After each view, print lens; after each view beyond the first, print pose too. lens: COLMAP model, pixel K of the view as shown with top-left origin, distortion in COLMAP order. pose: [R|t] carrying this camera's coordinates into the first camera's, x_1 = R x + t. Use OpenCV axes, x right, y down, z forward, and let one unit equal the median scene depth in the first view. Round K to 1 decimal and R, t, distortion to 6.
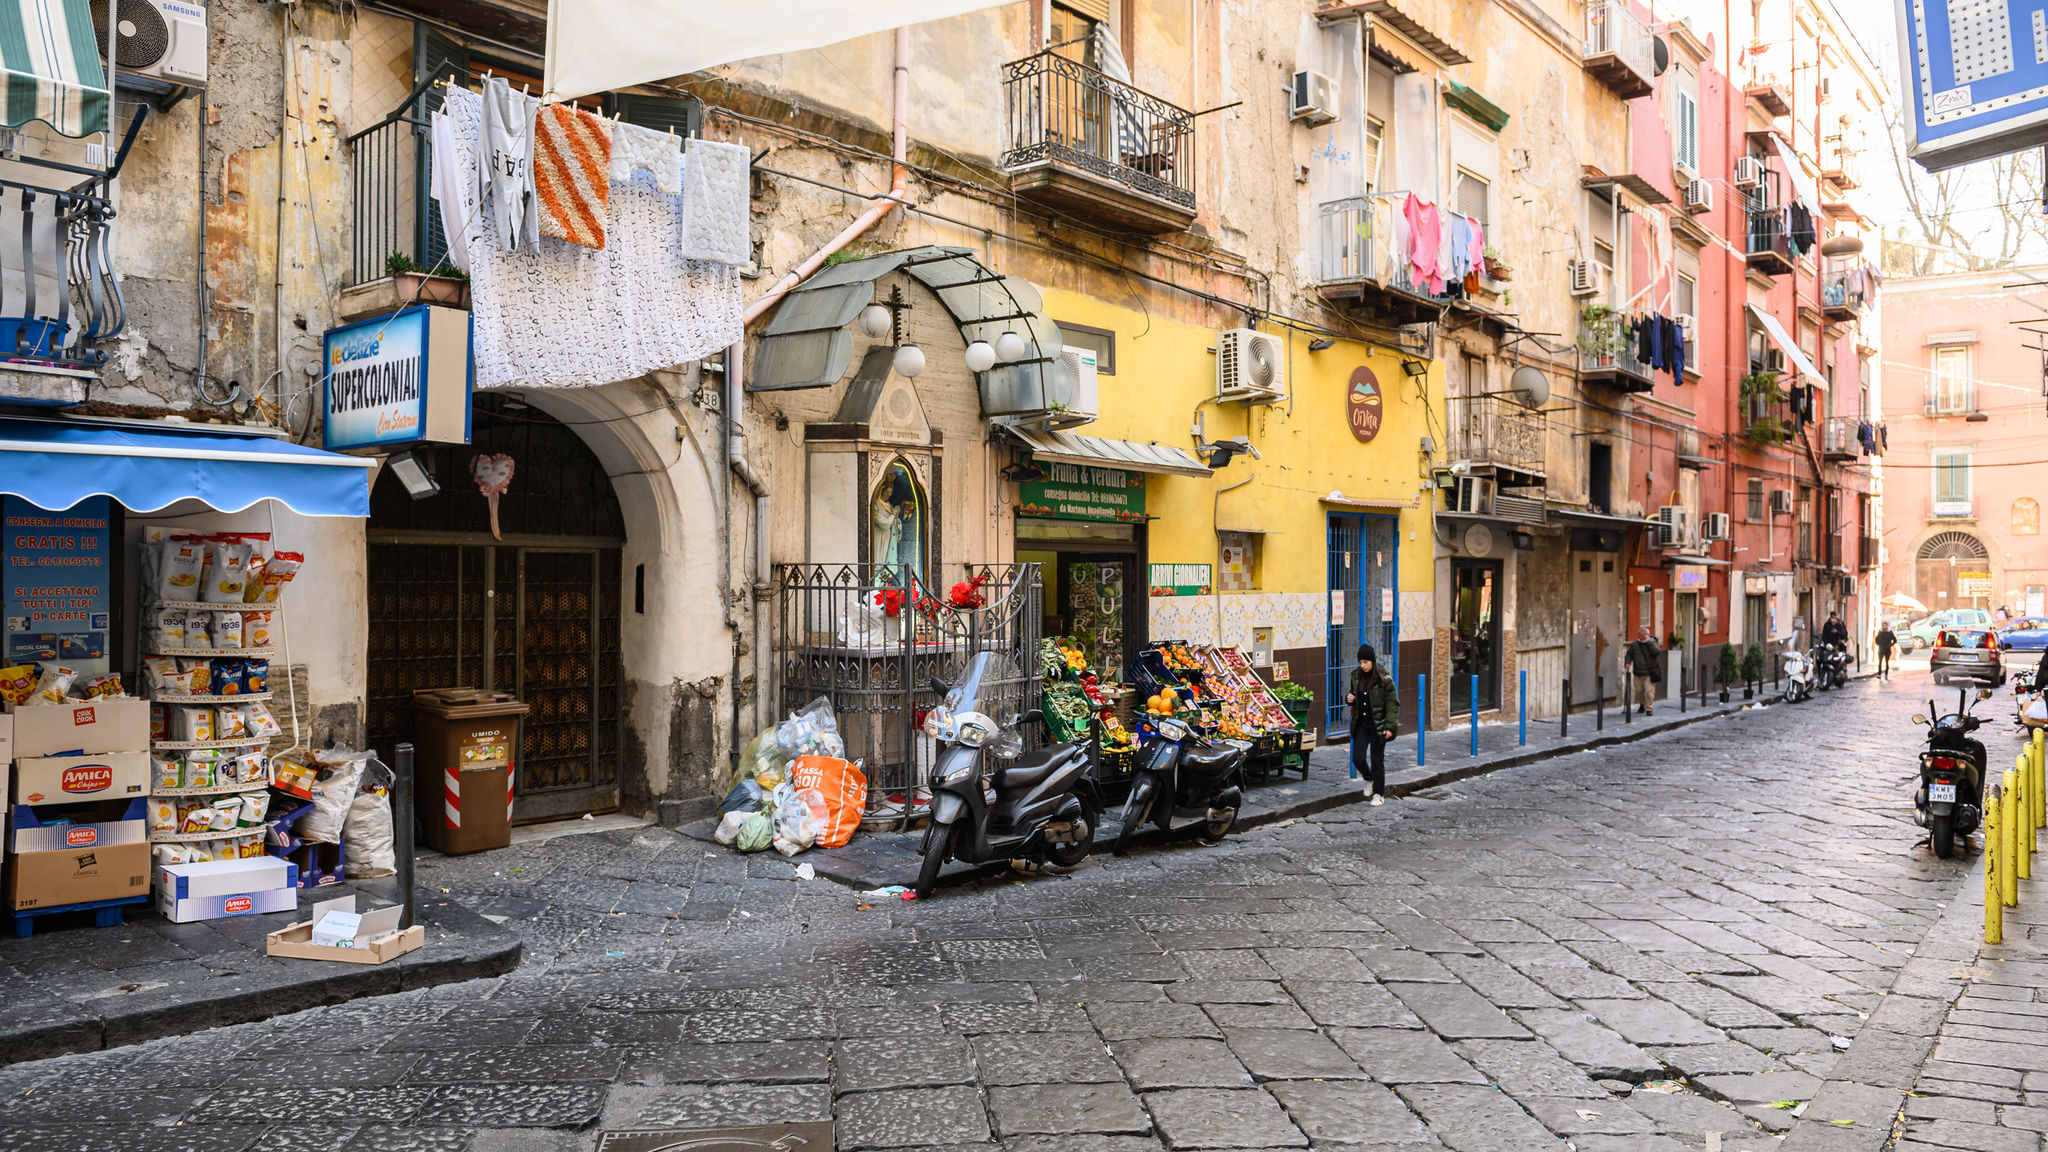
lens RADIAL K [[1399.8, 0, 1024.0], [0, 1399.8, 576.0], [0, 0, 1]] dist [-0.049238, -0.003974]
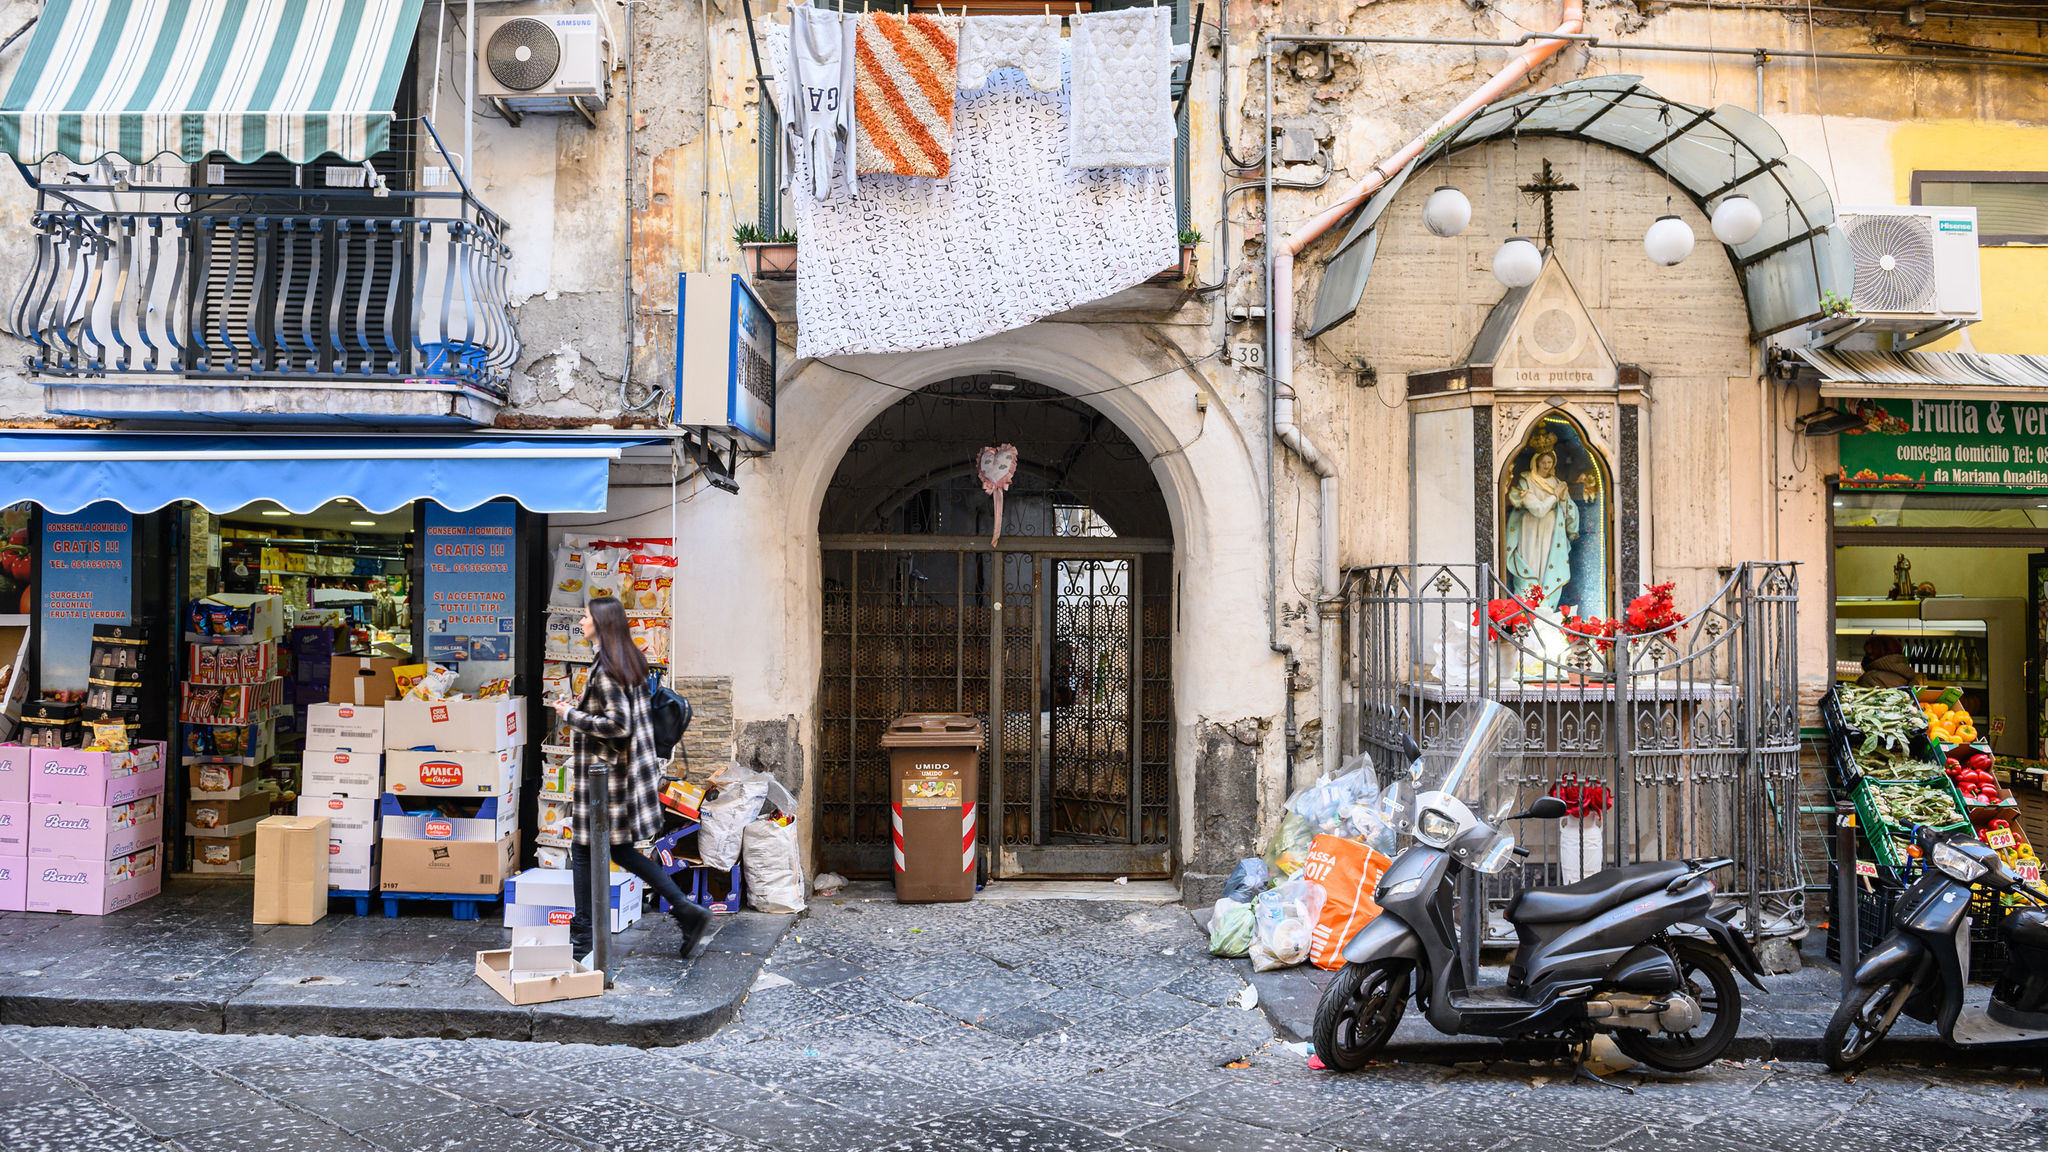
lens RADIAL K [[1479.1, 0, 1030.3], [0, 1479.1, 579.7], [0, 0, 1]] dist [-0.040160, -0.001963]
pose [[0.679541, -0.013484, -0.733513, 0.309129], [-0.002553, 0.999782, -0.020744, 0.015309], [0.733633, 0.015969, 0.679358, 0.392451]]
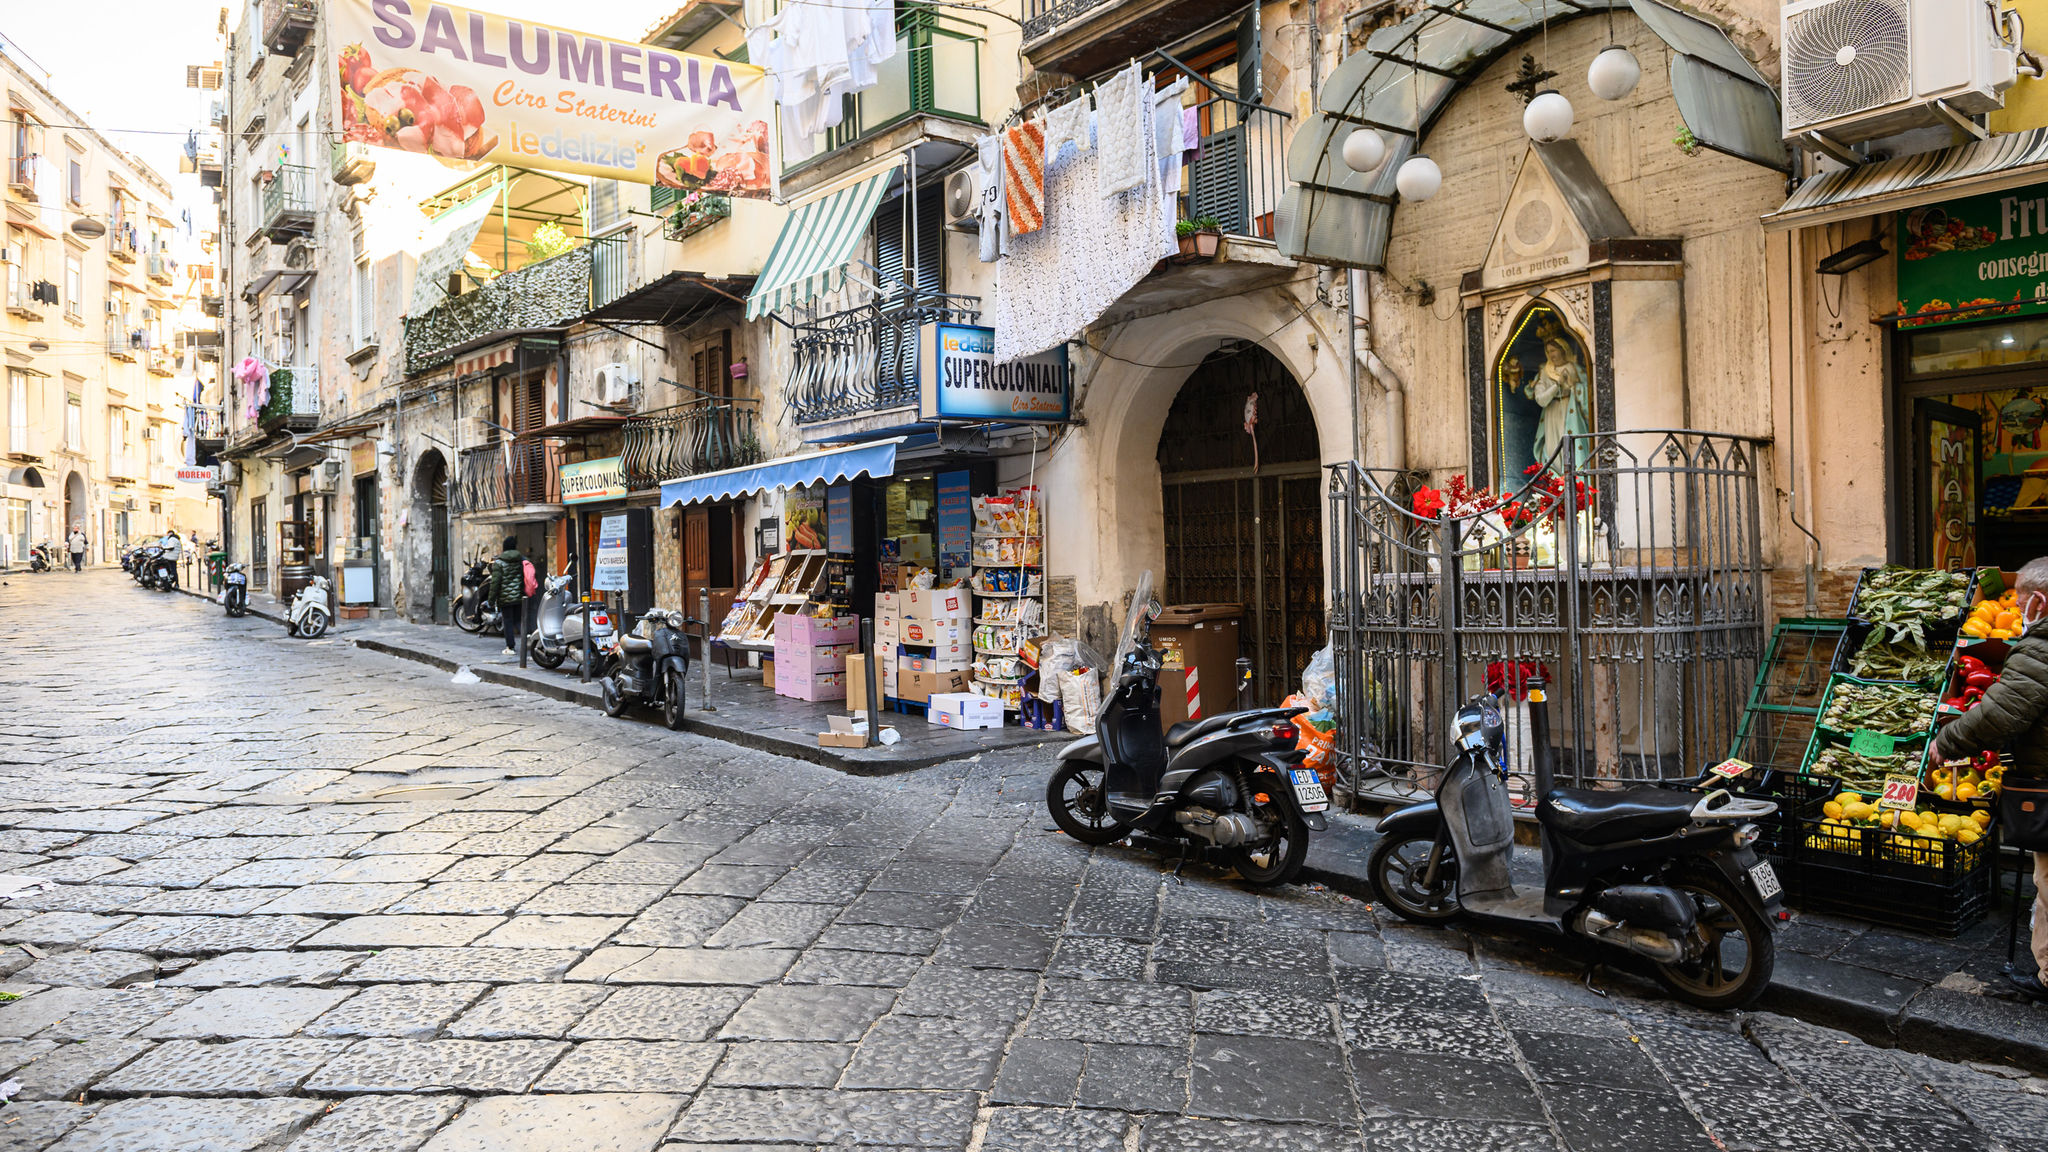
lens RADIAL K [[1399.8, 0, 1024.0], [0, 1399.8, 576.0], [0, 0, 1]] dist [-0.049238, -0.003974]
pose [[-0.214138, 0.002432, -0.976800, 0.749751], [0.019817, 0.999802, -0.001856, 0.055834], [0.976602, -0.019755, -0.214144, 1.065959]]
